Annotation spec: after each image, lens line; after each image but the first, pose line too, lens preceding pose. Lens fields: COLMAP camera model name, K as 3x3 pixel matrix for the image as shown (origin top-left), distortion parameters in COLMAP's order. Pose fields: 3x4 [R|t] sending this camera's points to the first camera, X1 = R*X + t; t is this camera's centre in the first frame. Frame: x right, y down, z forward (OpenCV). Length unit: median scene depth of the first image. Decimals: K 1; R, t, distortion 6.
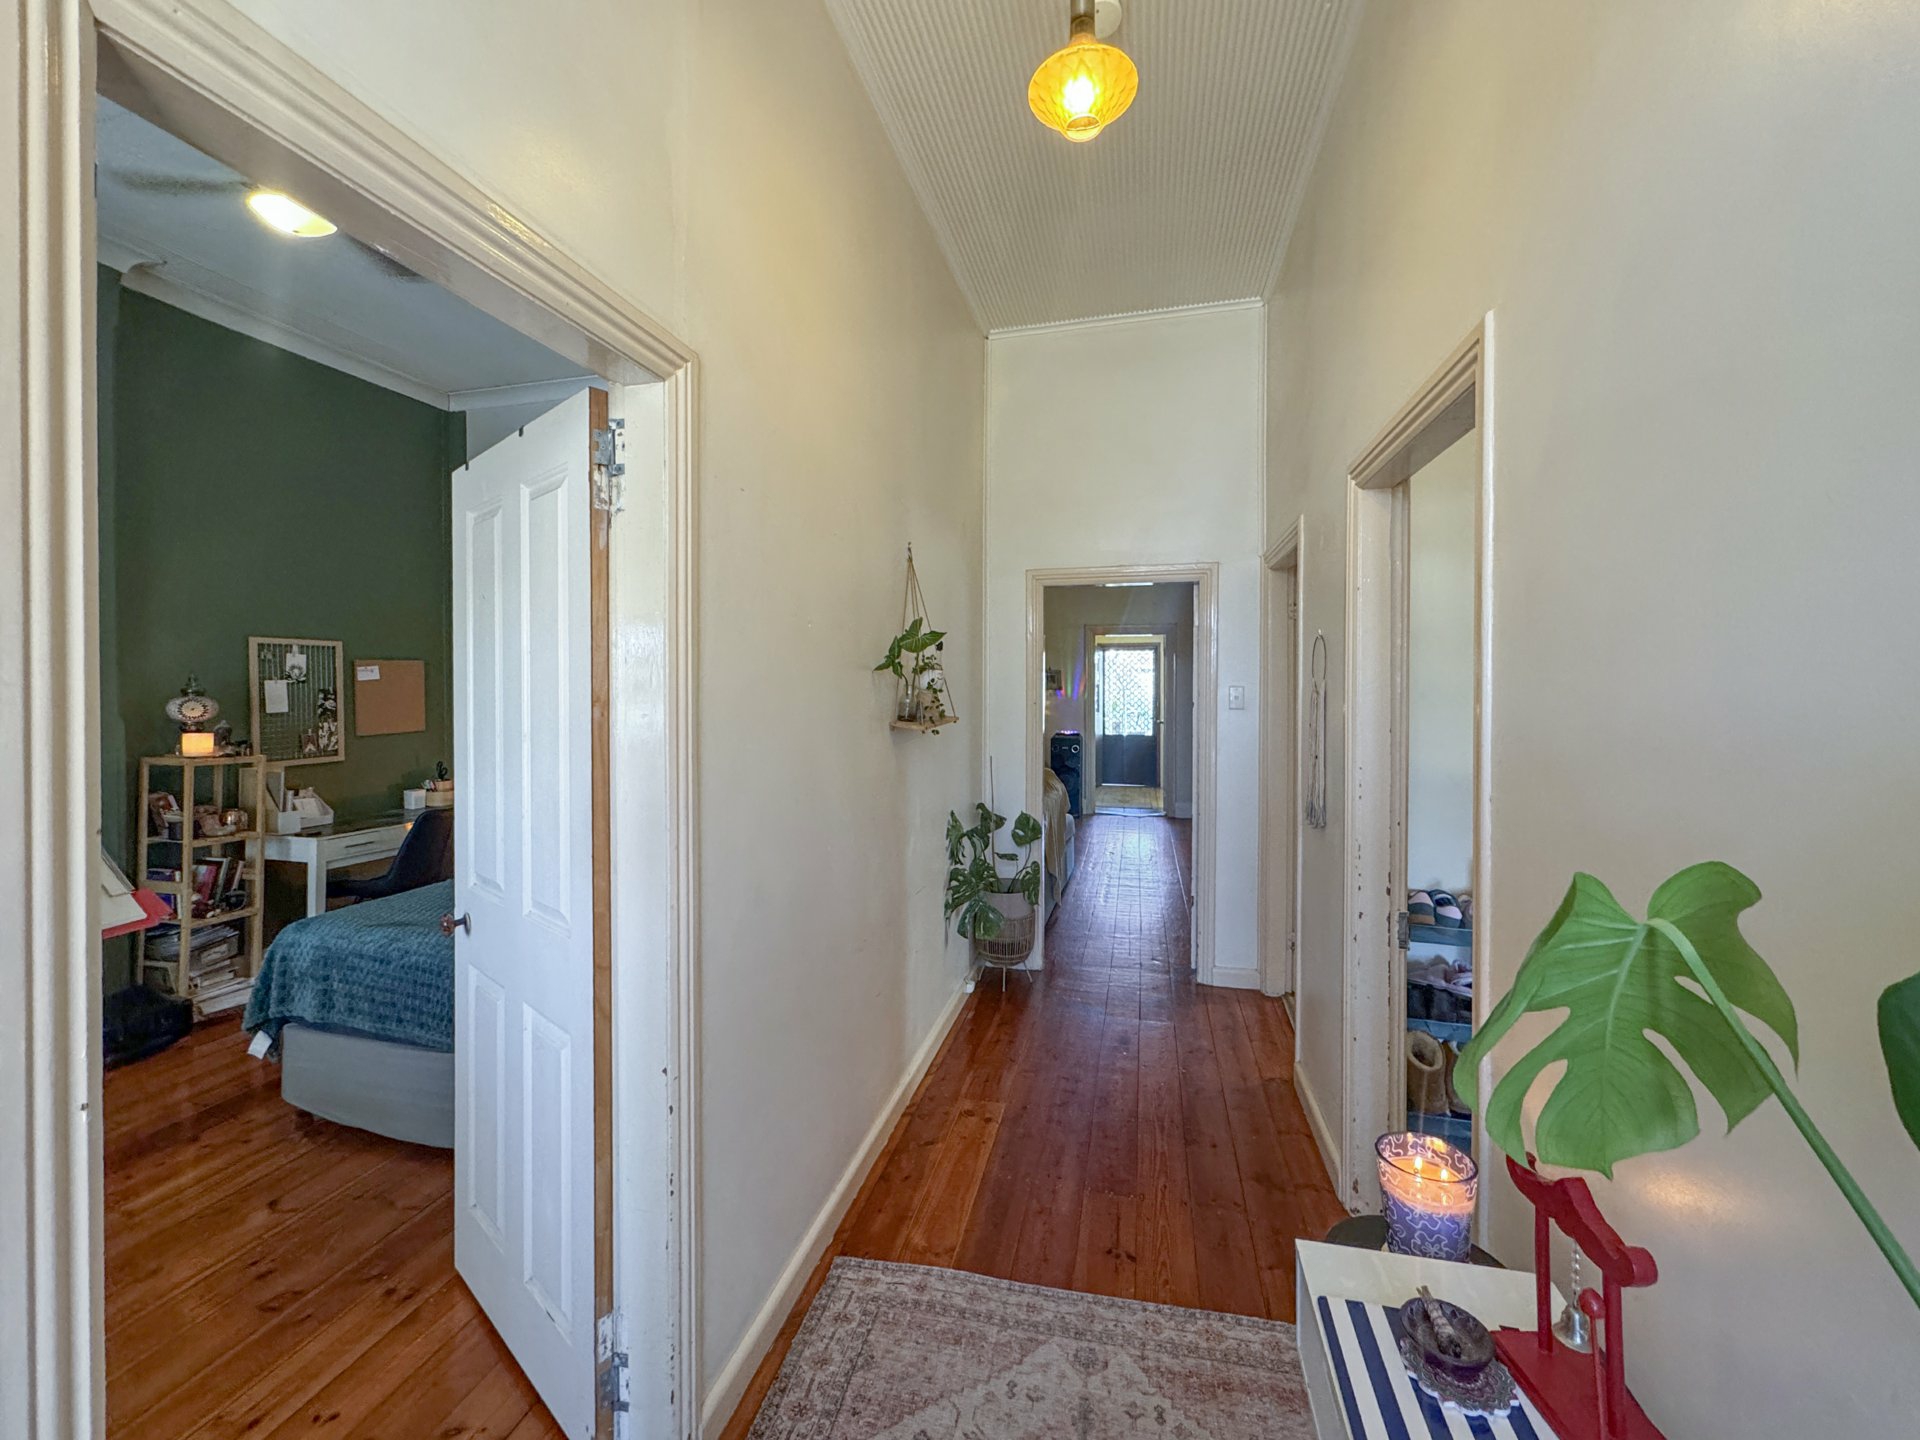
lens RADIAL K [[779.2, 0, 915.5], [0, 779.2, 686.1], [0, 0, 1]] dist [-0.001671, -0.000400]
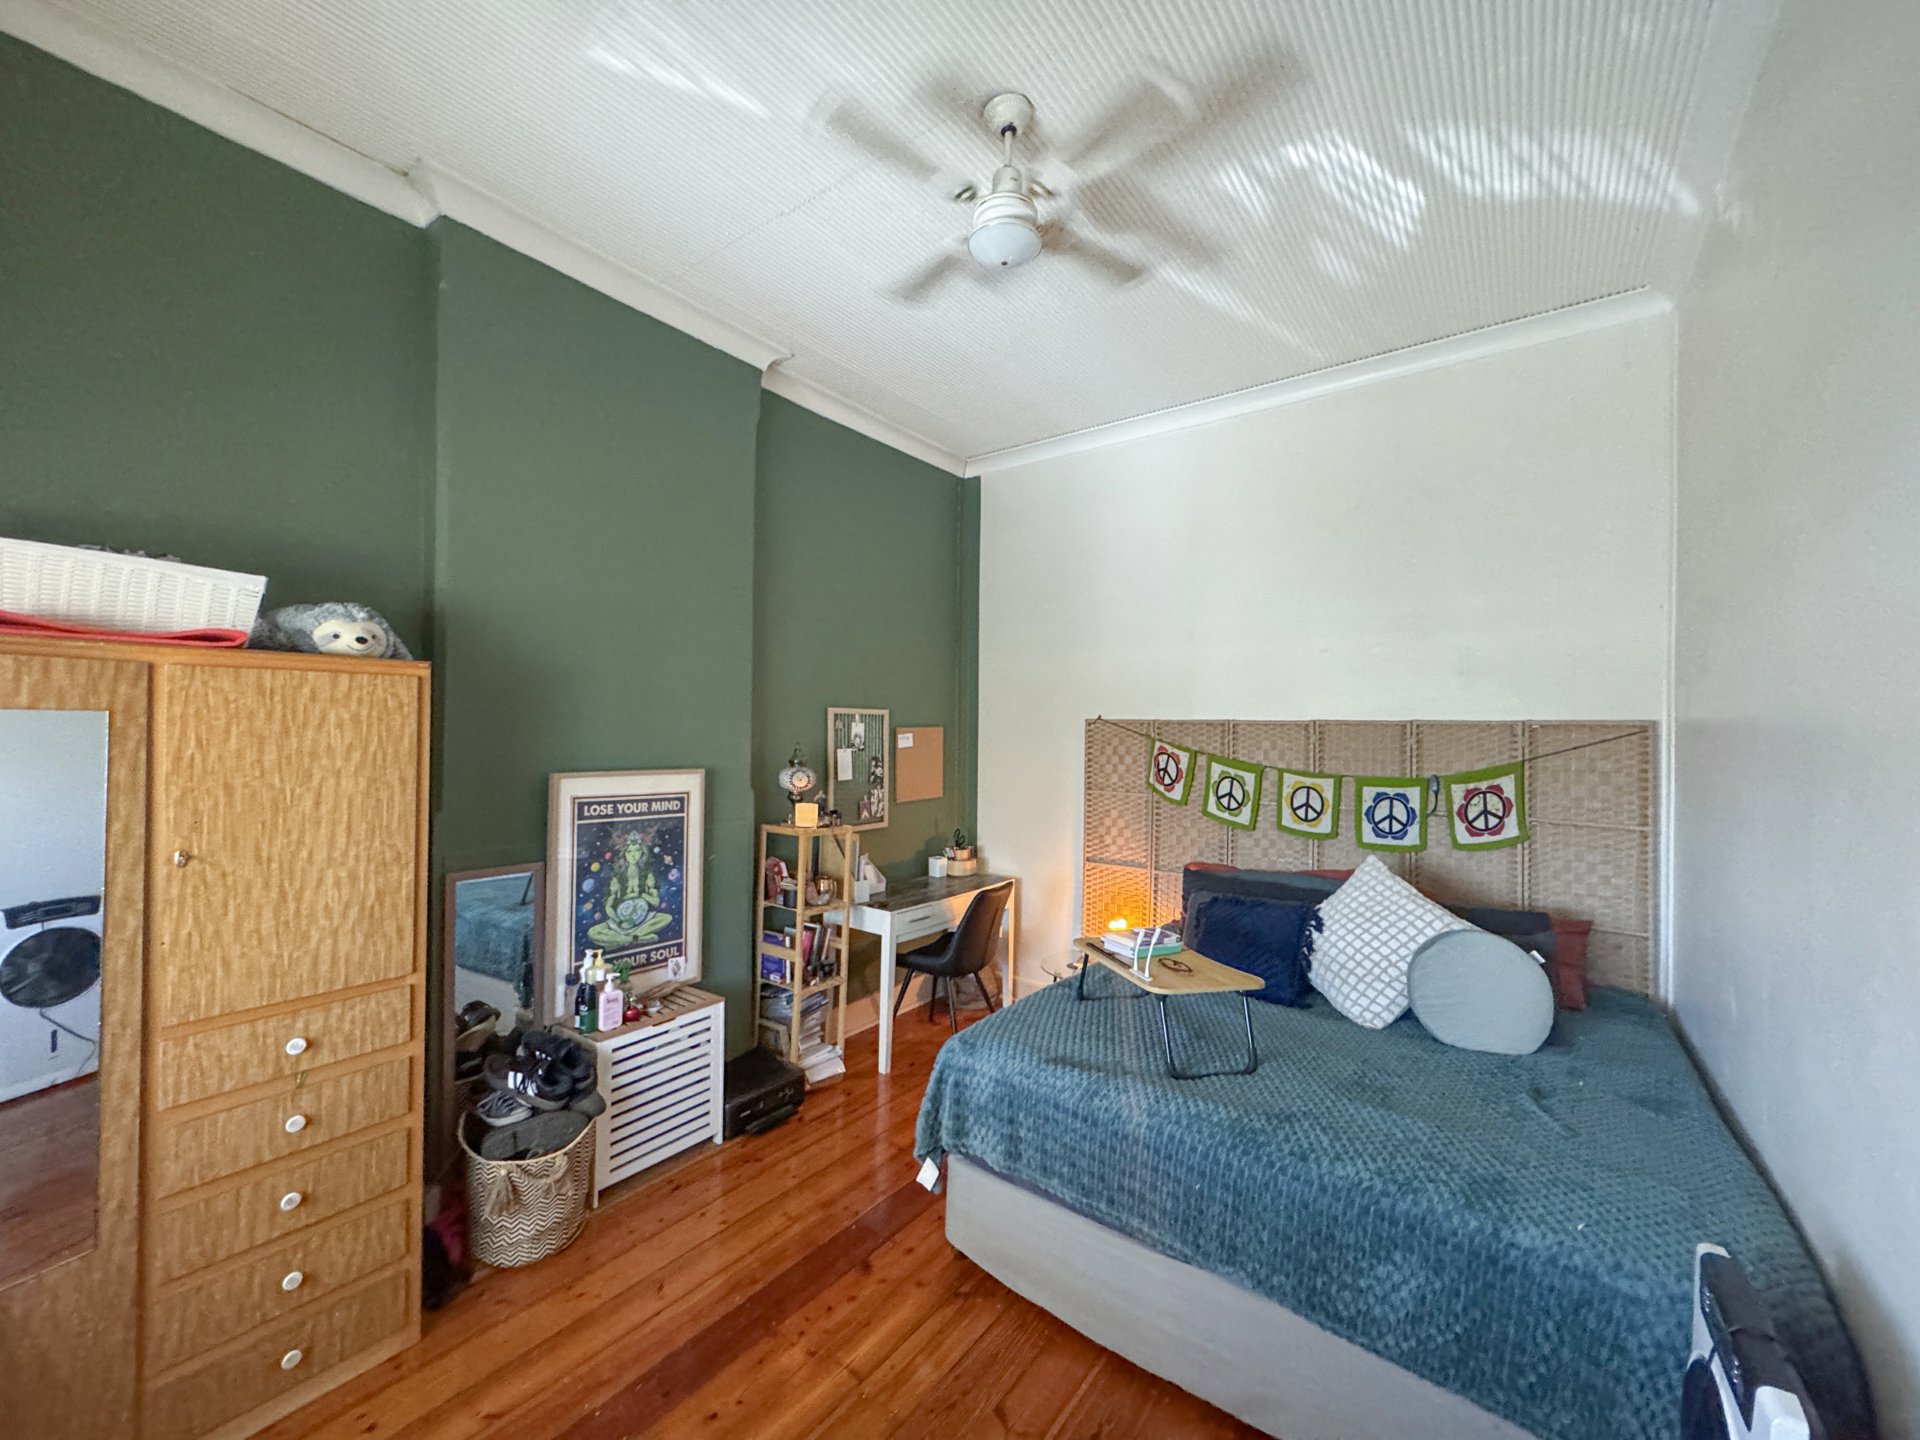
lens RADIAL K [[779.2, 0, 965.0], [0, 779.2, 721.9], [0, 0, 1]] dist [-0.001671, -0.000400]
pose [[0.926912, 0.015180, -0.374971, -0.339863], [-0.022144, 0.999653, -0.014270, -0.038249], [0.374624, 0.021530, 0.926927, 0.117643]]
